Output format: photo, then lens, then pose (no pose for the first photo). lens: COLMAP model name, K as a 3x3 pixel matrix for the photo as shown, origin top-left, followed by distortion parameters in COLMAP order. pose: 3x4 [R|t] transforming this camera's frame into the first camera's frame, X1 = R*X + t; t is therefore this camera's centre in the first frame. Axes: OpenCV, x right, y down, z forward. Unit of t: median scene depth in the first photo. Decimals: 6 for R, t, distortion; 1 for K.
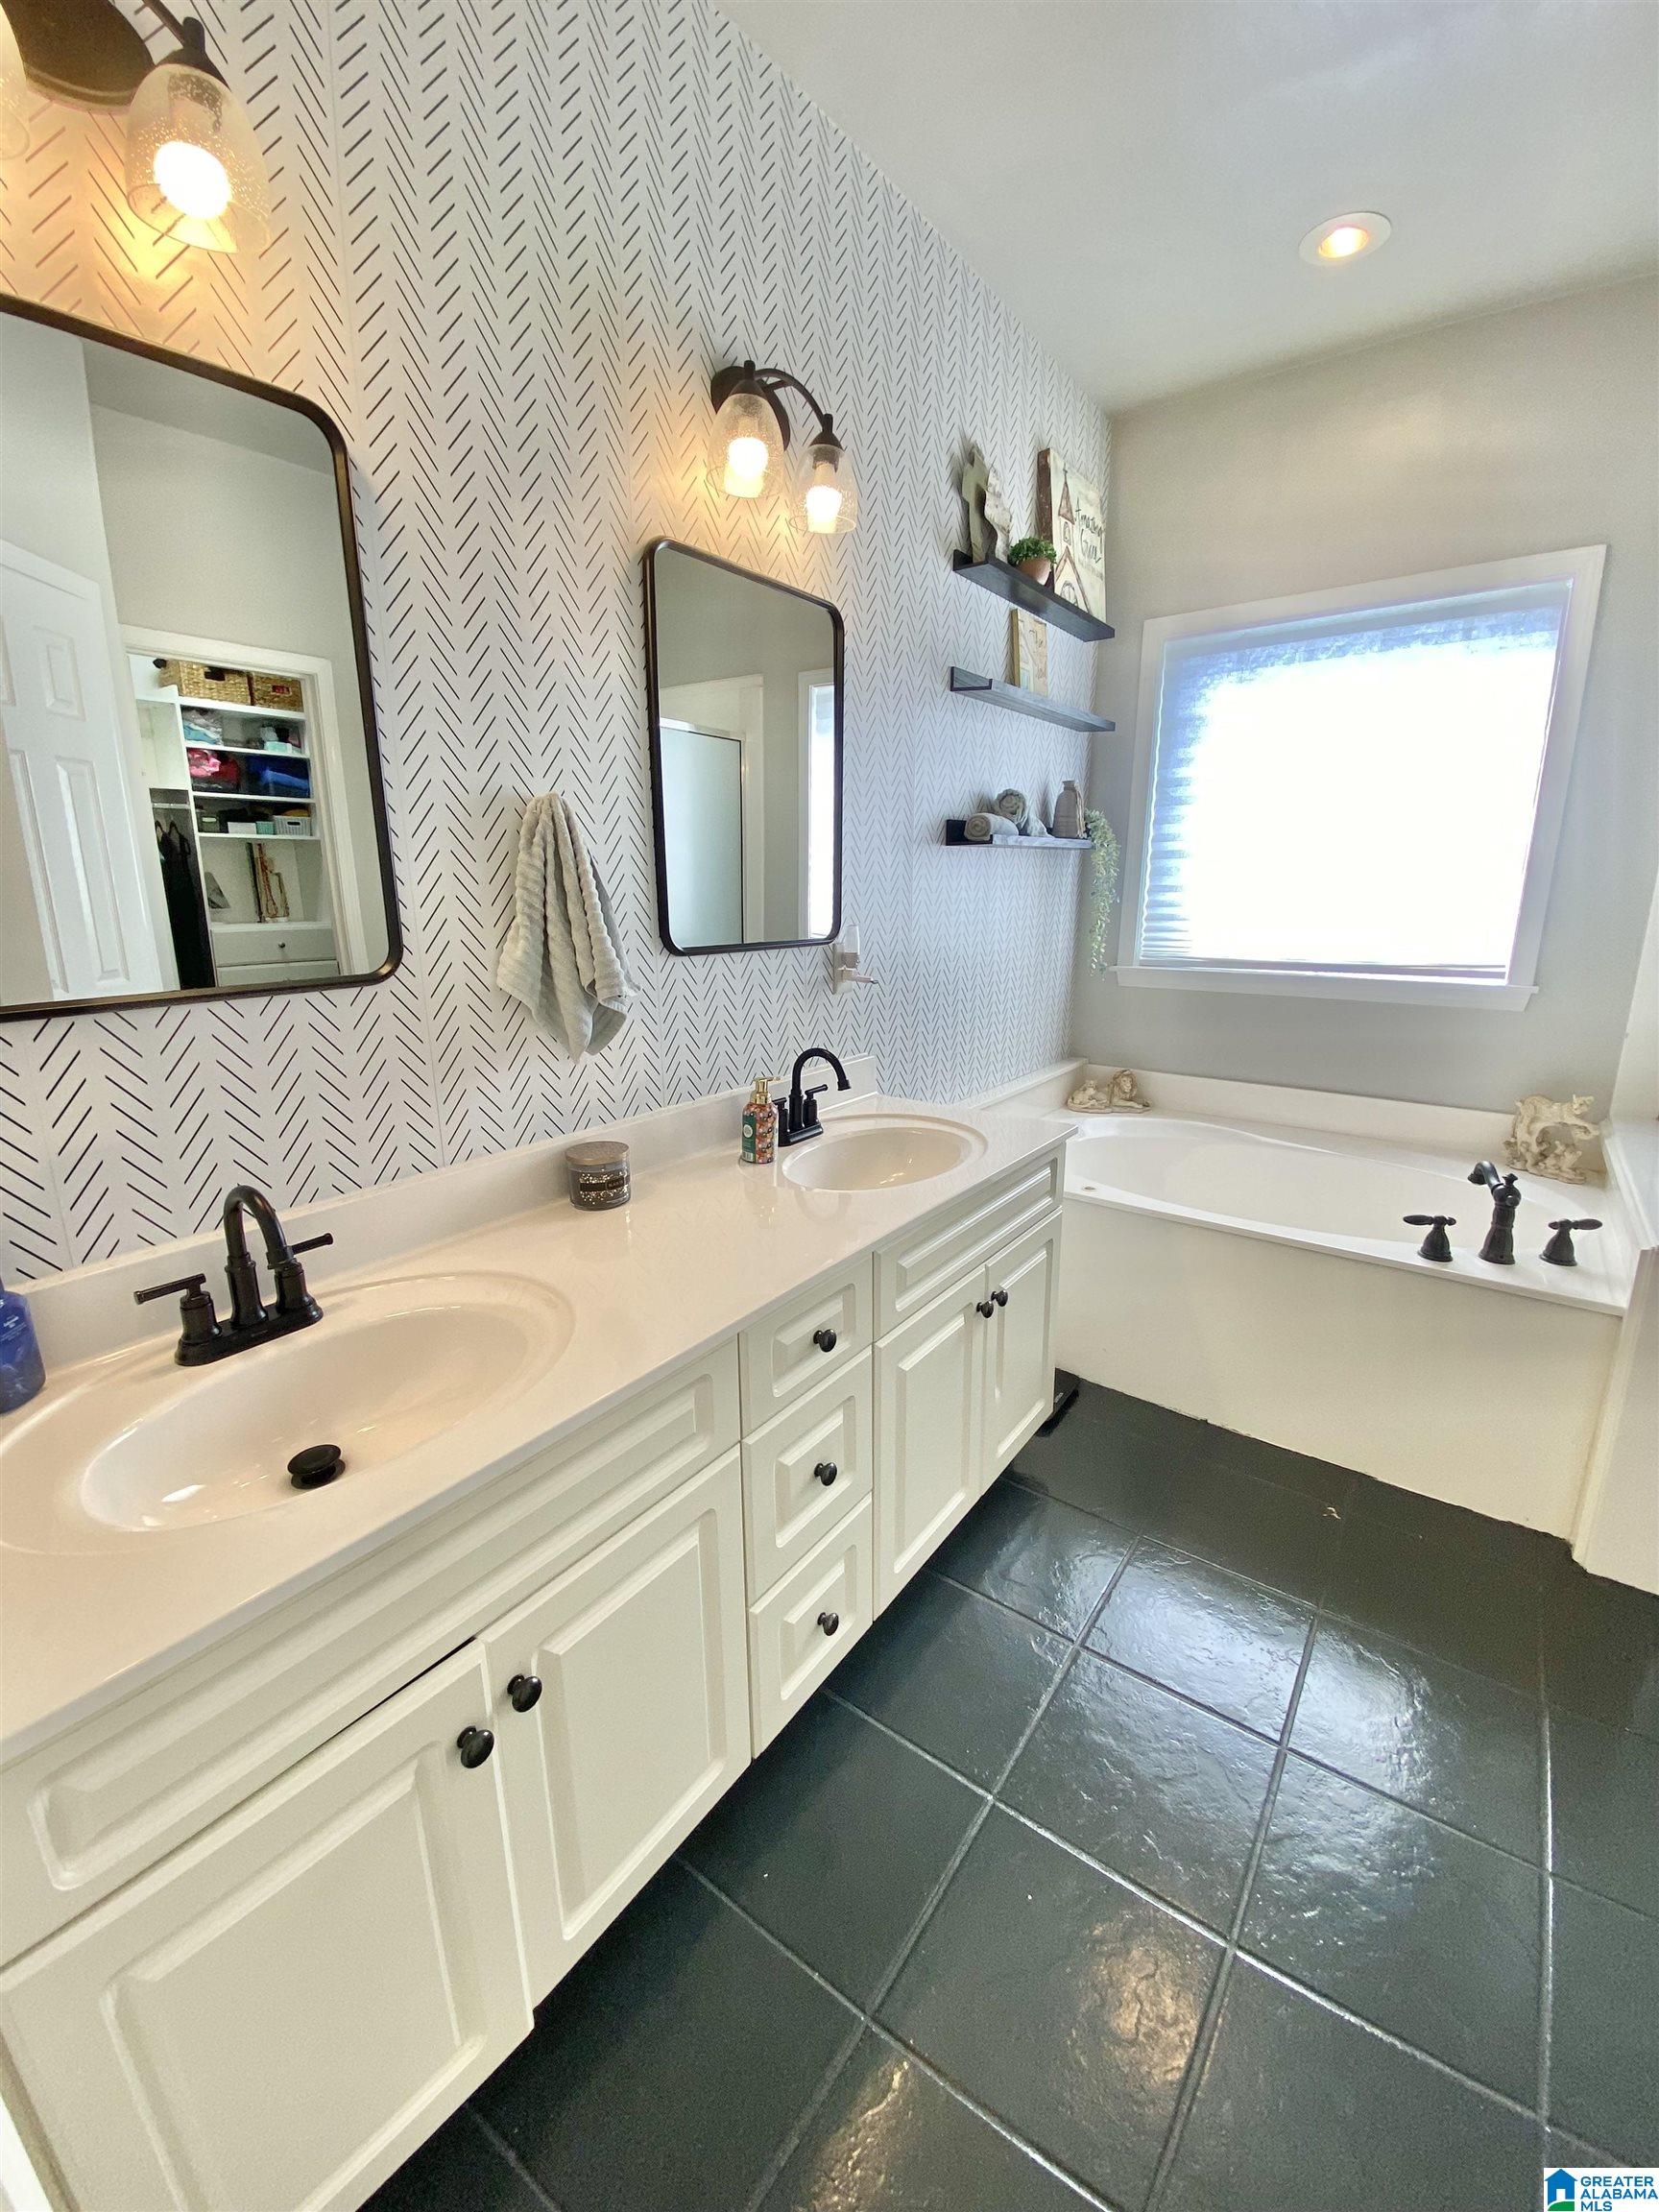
lens RADIAL K [[897.3, 0, 835.3], [0, 897.3, 1096.1], [0, 0, 1]] dist [0.015106, -0.018798]
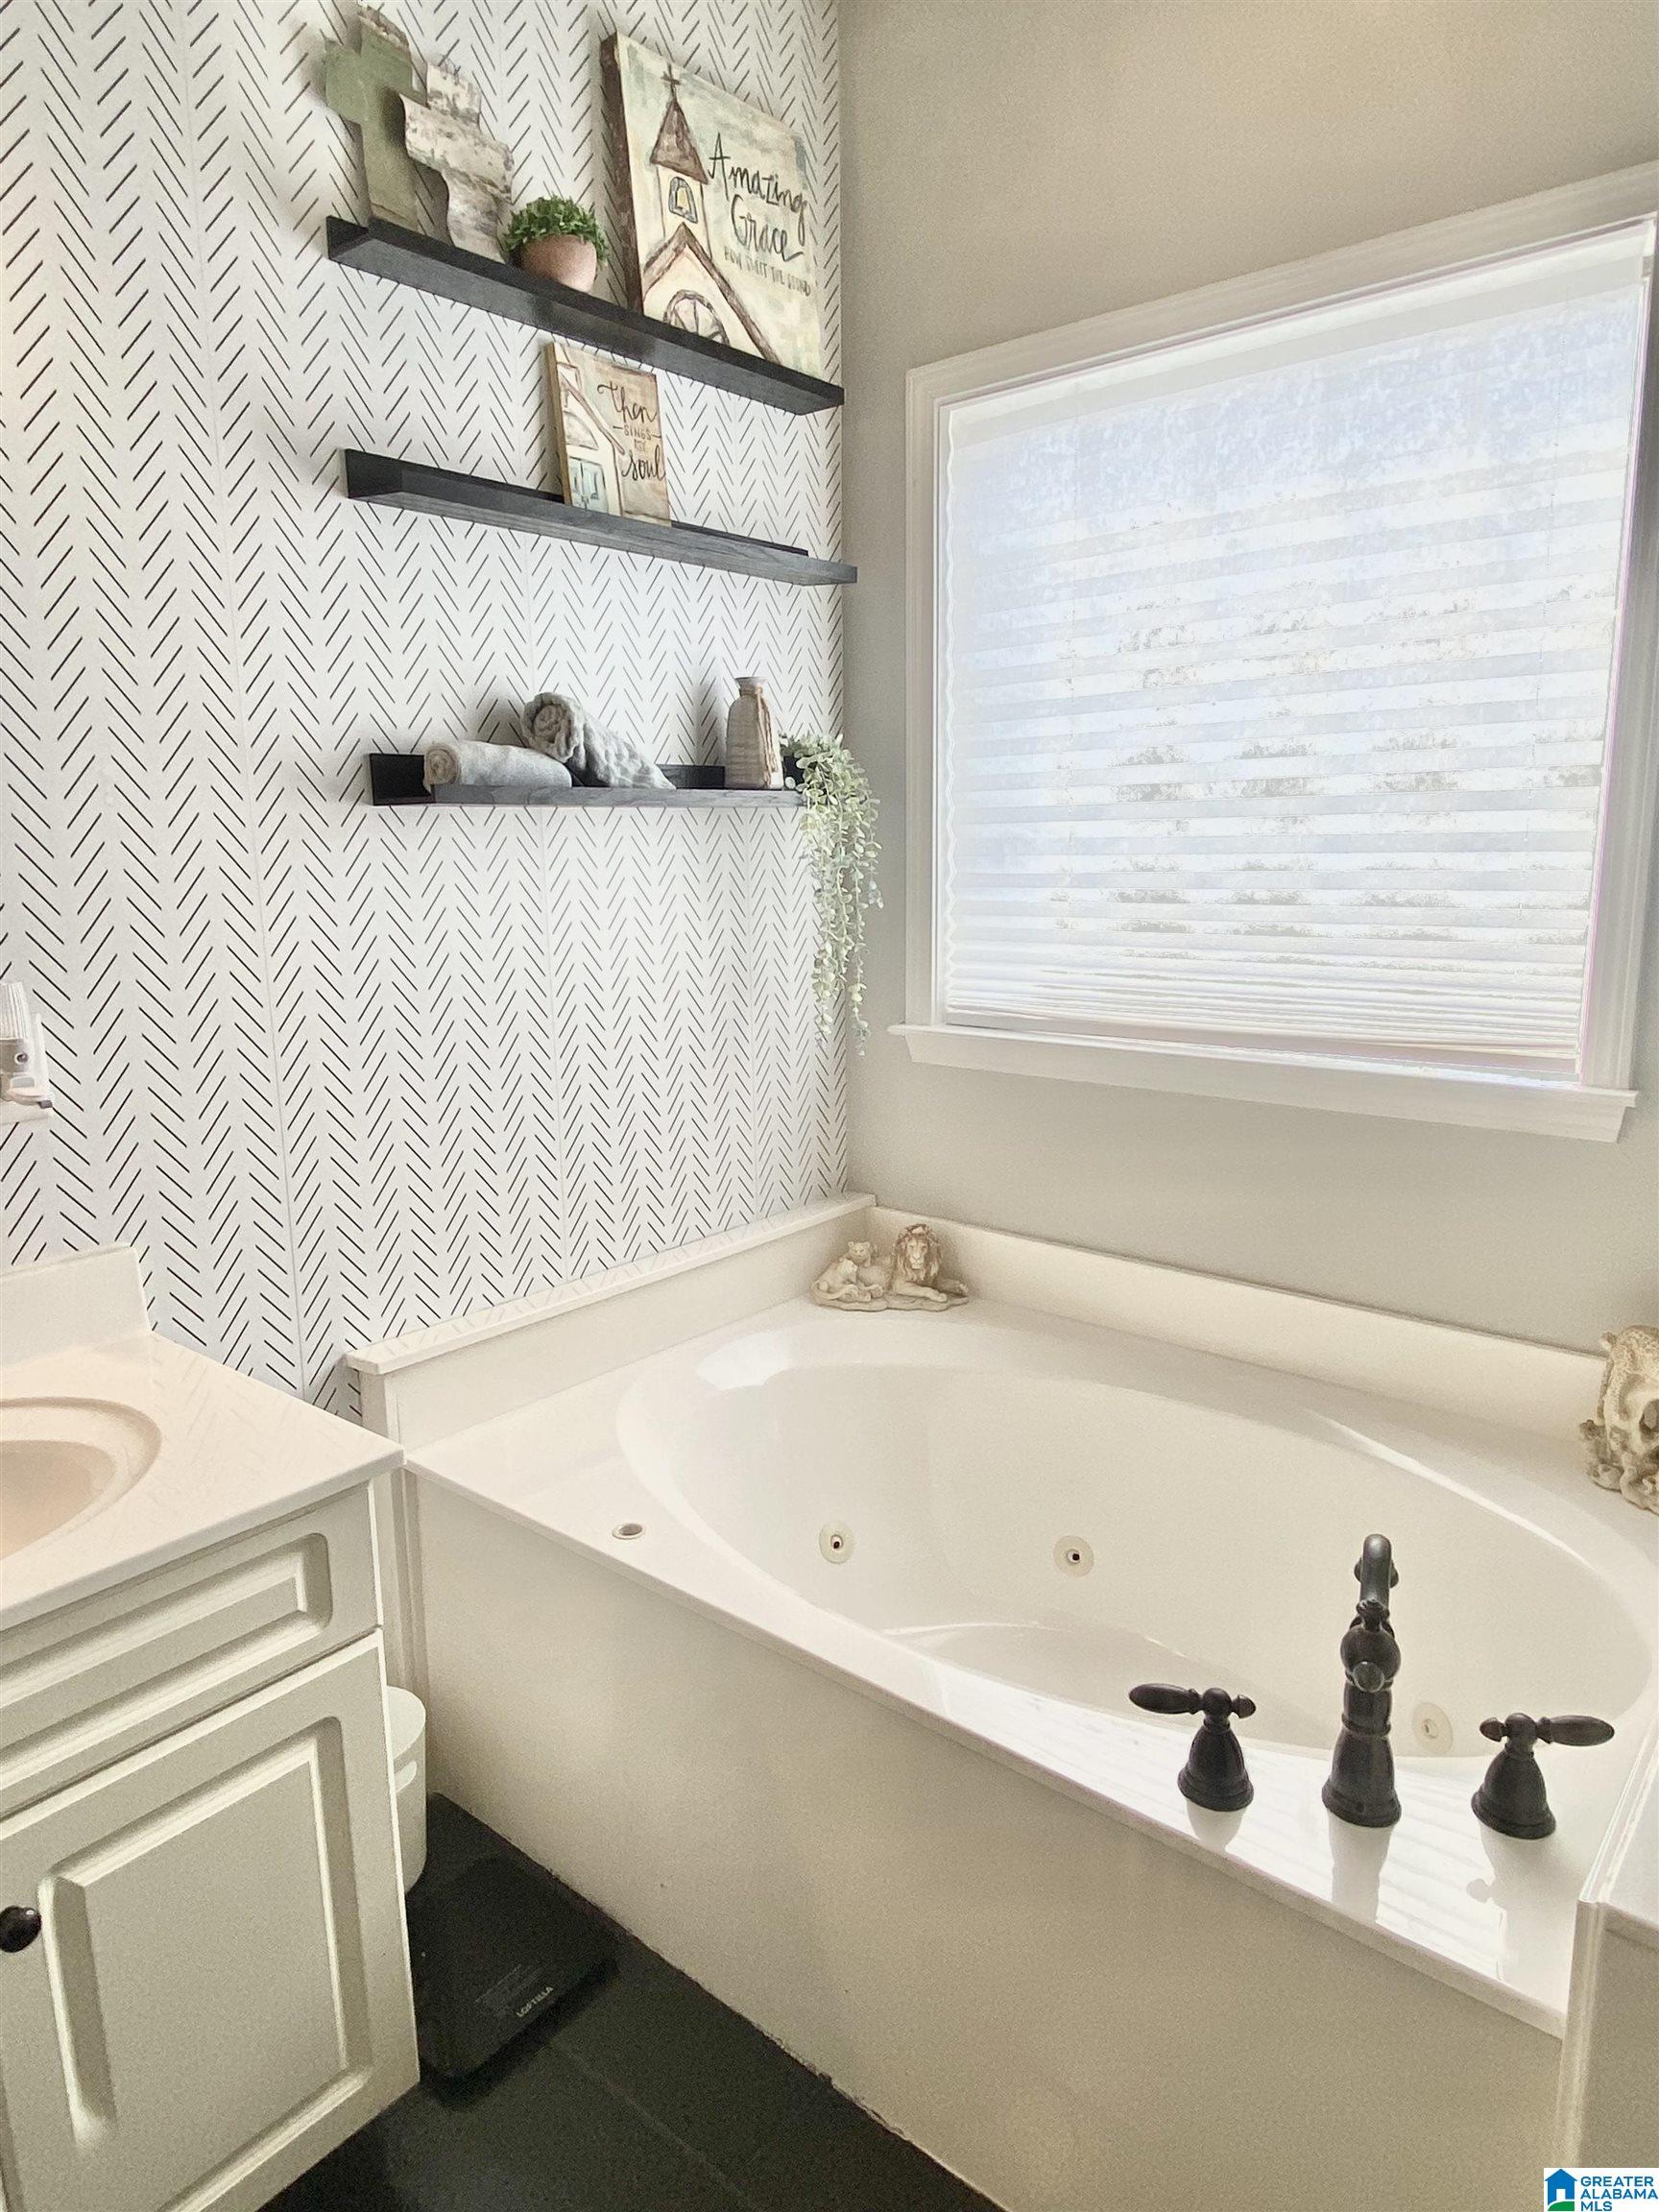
lens RADIAL K [[1338.3, 0, 829.5], [0, 1338.3, 1106.0], [0, 0, 1]] dist [-0.006252, -0.004390]
pose [[0.996903, 0.002712, -0.078596, 0.416308], [-0.005915, 0.999160, -0.040560, -0.082850], [0.078420, 0.040899, 0.996081, 0.282483]]
